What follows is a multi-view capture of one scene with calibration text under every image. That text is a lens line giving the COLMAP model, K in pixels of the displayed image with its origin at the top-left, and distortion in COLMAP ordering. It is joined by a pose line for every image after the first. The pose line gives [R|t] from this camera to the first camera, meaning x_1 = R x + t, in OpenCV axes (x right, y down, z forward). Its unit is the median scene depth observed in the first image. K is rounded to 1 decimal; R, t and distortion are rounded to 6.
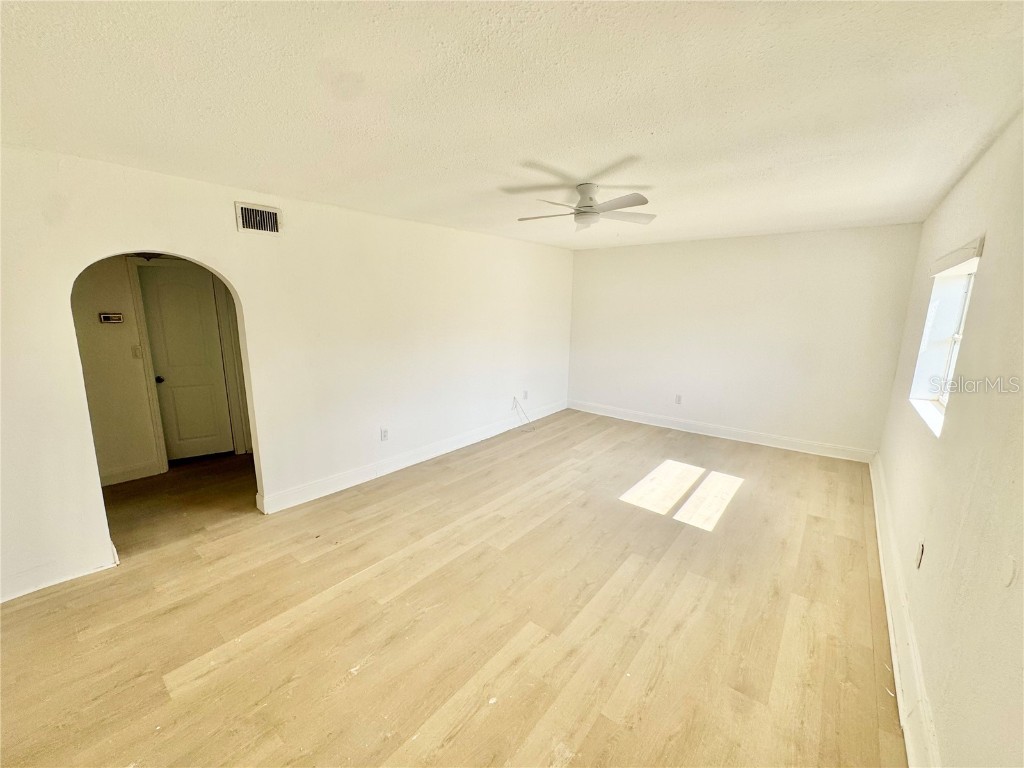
lens RADIAL K [[412.0, 0, 512.5], [0, 412.0, 384.2], [0, 0, 1]] dist [-0.001603, 0.000304]
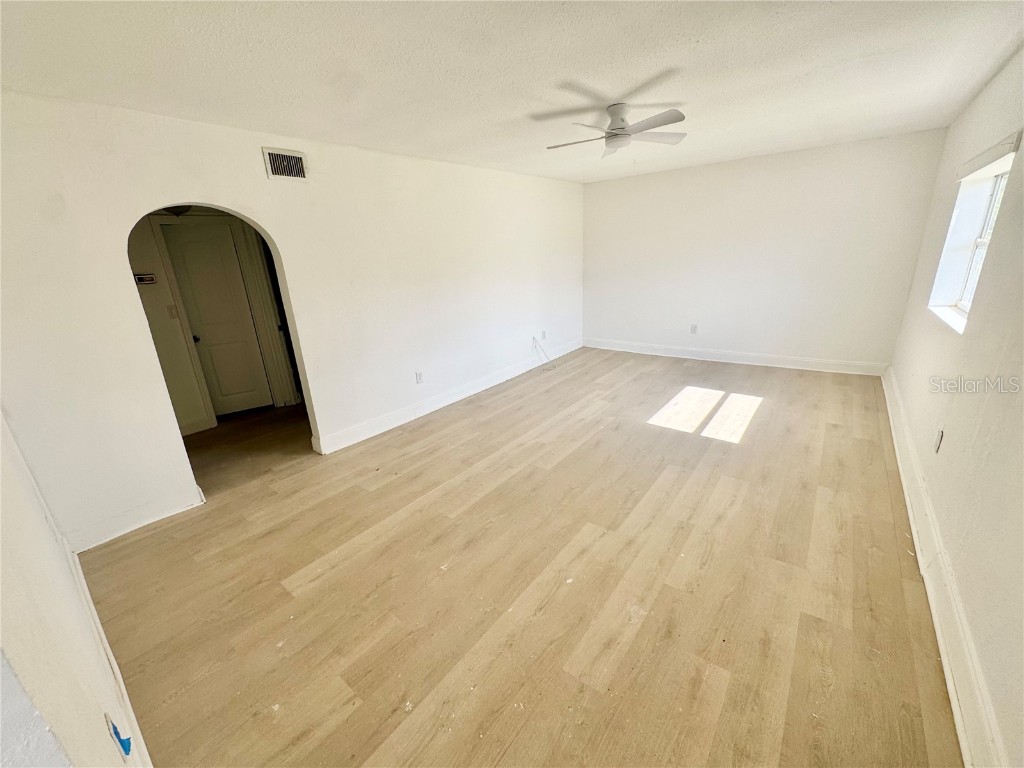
lens RADIAL K [[412.0, 0, 512.5], [0, 412.0, 384.2], [0, 0, 1]] dist [-0.001603, 0.000304]
pose [[0.997900, -0.064768, -0.001021, -0.111664], [0.064432, 0.990851, 0.118589, 0.045114], [-0.006669, -0.118406, 0.992943, -0.057868]]
